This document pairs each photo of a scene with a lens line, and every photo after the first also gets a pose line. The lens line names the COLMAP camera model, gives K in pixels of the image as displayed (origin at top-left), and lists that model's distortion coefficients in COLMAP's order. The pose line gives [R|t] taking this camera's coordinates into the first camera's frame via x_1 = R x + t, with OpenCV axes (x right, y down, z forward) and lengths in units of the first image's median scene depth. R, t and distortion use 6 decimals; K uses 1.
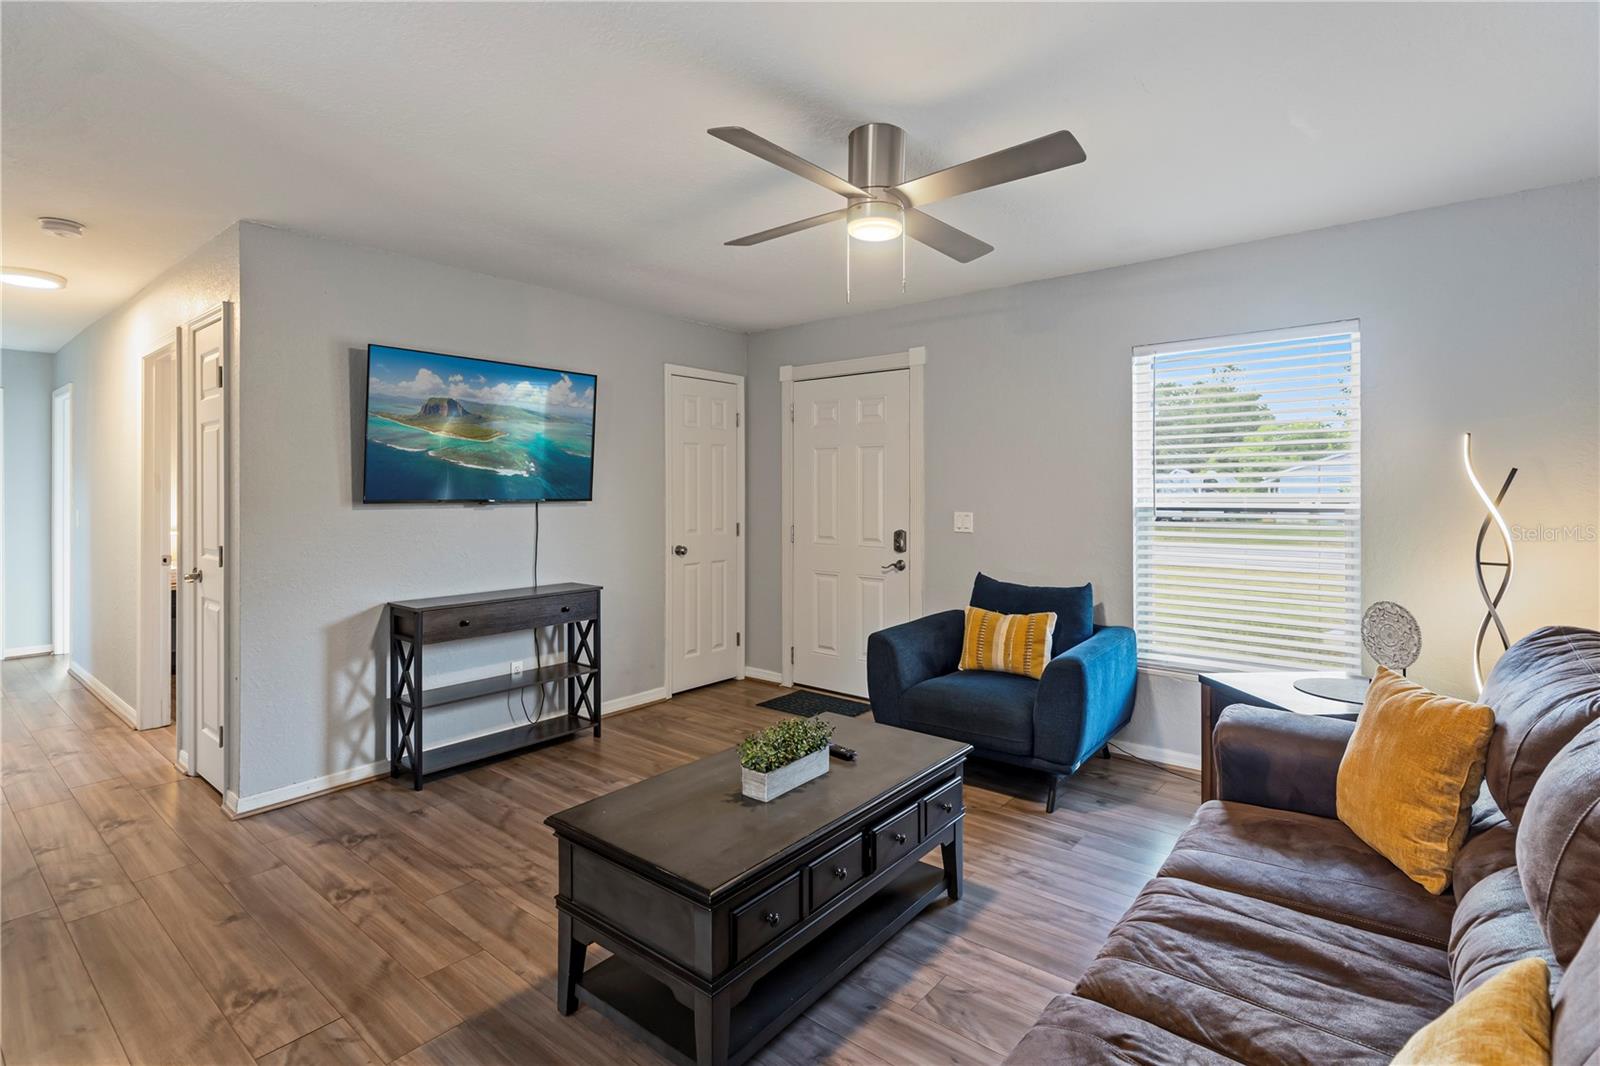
lens RADIAL K [[761.8, 0, 800.0], [0, 761.8, 497.6], [0, 0, 1]] dist [0.002067, 0.000636]
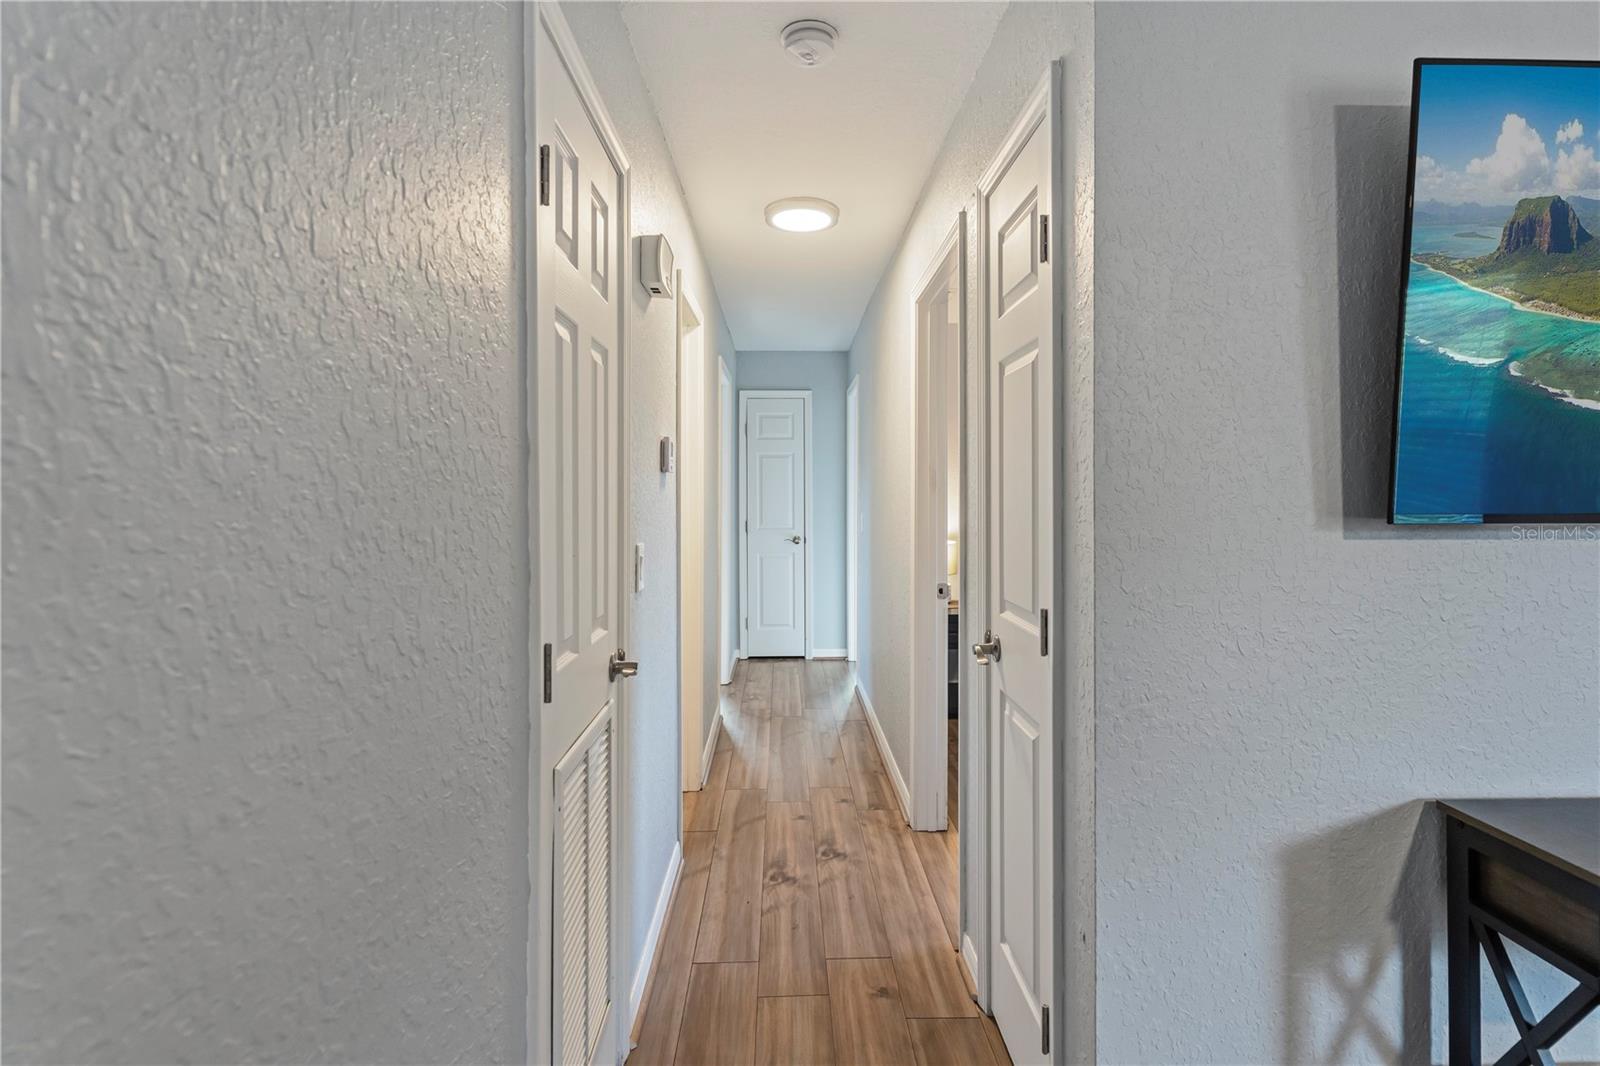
lens RADIAL K [[766.4, 0, 797.6], [0, 766.4, 483.1], [0, 0, 1]] dist [0.006176, 0.000407]
pose [[0.645180, -0.010237, -0.763962, -0.457182], [-0.002714, 0.999873, -0.015691, -0.004373], [0.764026, 0.012196, 0.645070, 0.537244]]
